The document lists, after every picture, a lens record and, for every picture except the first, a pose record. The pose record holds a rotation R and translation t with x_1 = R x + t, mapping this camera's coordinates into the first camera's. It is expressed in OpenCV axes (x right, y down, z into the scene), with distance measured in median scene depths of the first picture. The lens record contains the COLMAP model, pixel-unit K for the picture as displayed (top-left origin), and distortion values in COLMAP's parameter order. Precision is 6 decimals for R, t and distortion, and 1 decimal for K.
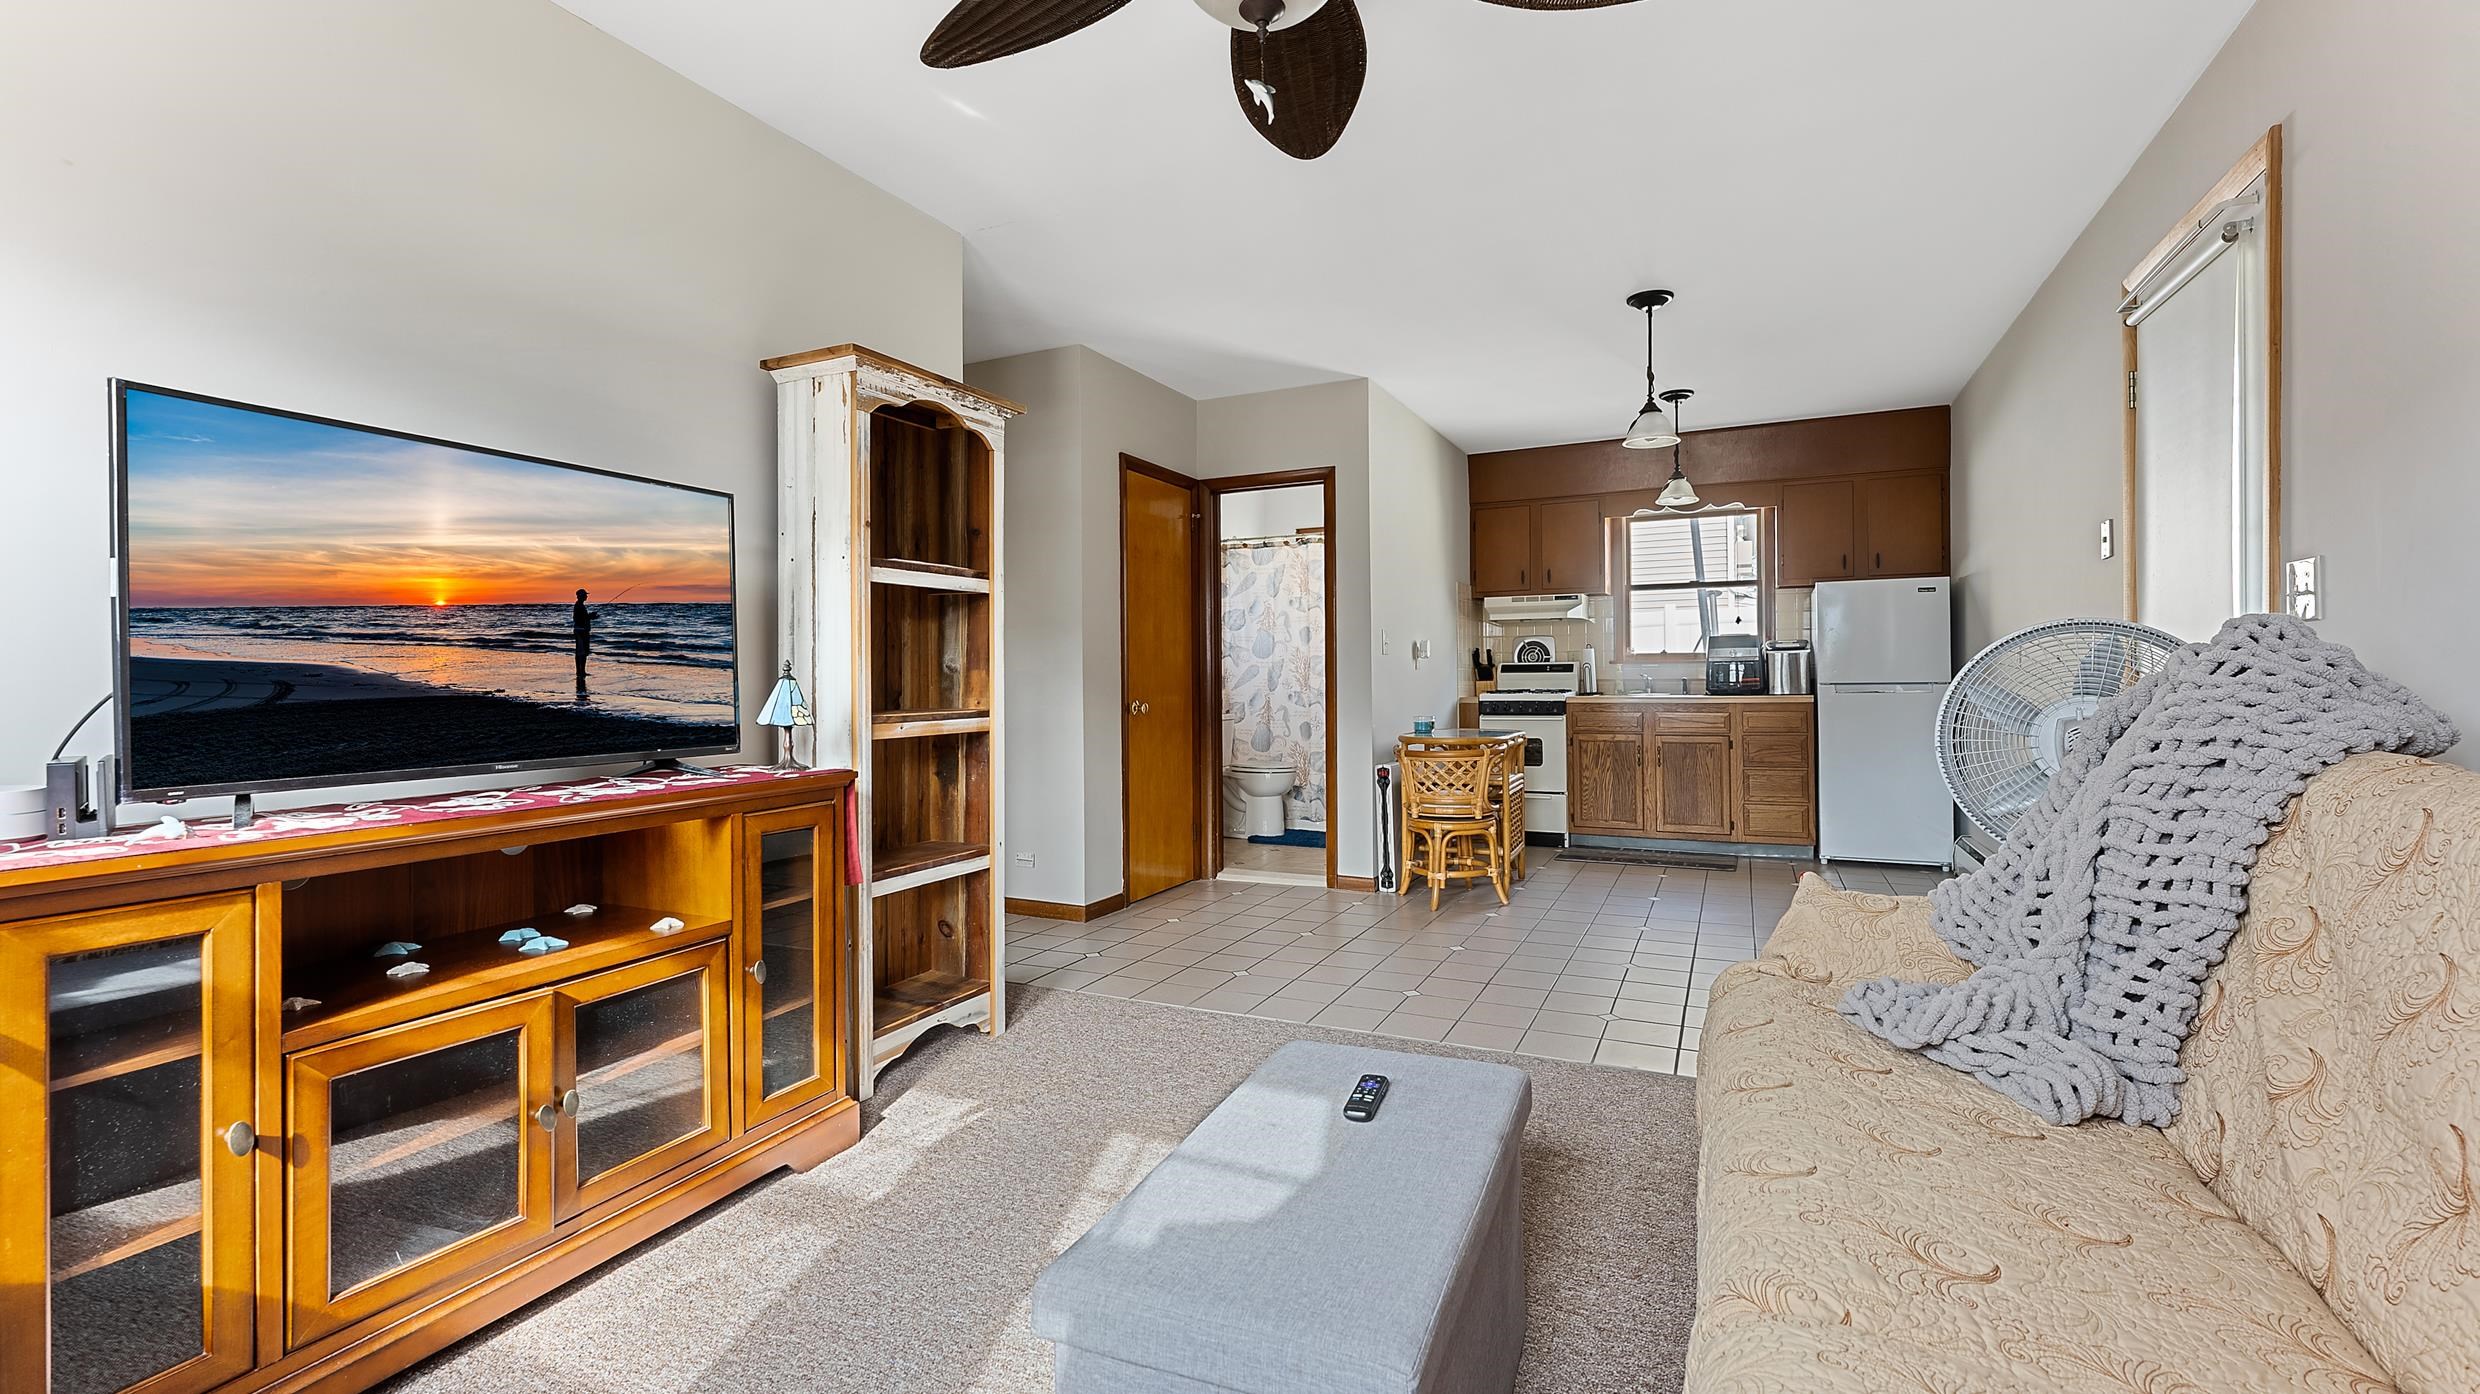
lens RADIAL K [[1010.6, 0, 1236.2], [0, 1010.6, 686.5], [0, 0, 1]] dist [0.000429, -0.000468]
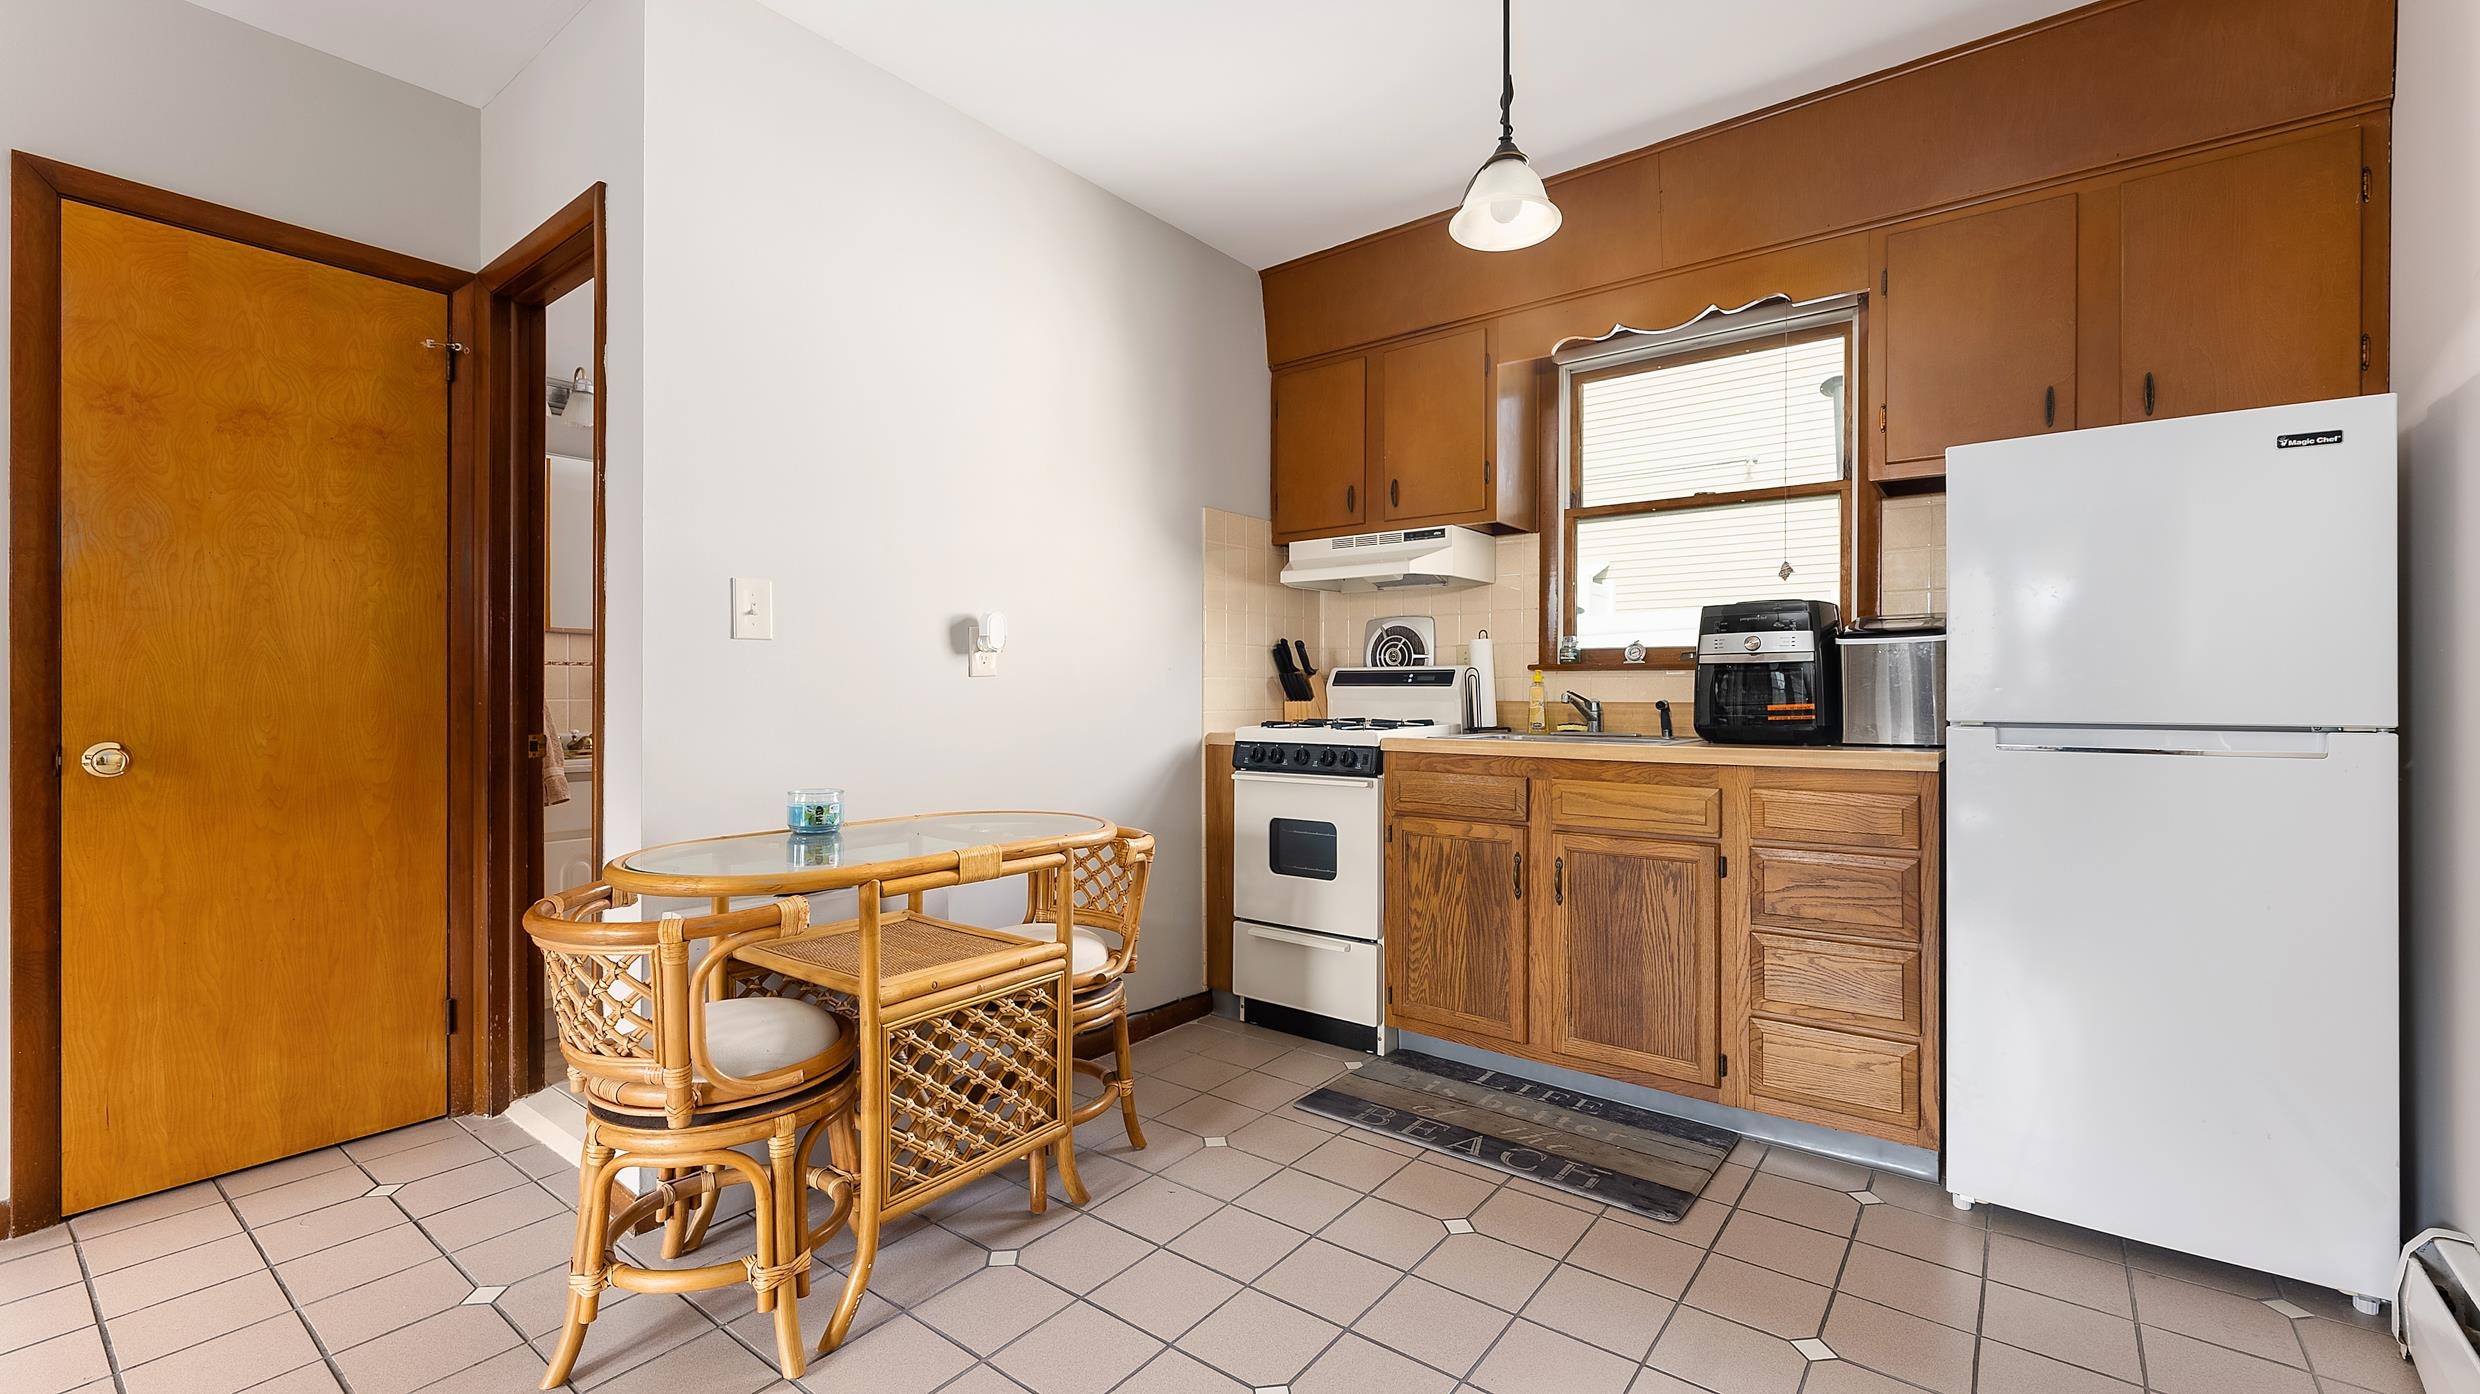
lens RADIAL K [[1010.6, 0, 1243.4], [0, 1010.6, 701.6], [0, 0, 1]] dist [0.000429, -0.000468]
pose [[0.967901, 0.012885, -0.250999, 0.381030], [-0.012687, 0.999917, 0.002407, -0.006966], [0.251010, 0.000854, 0.967984, 0.525150]]
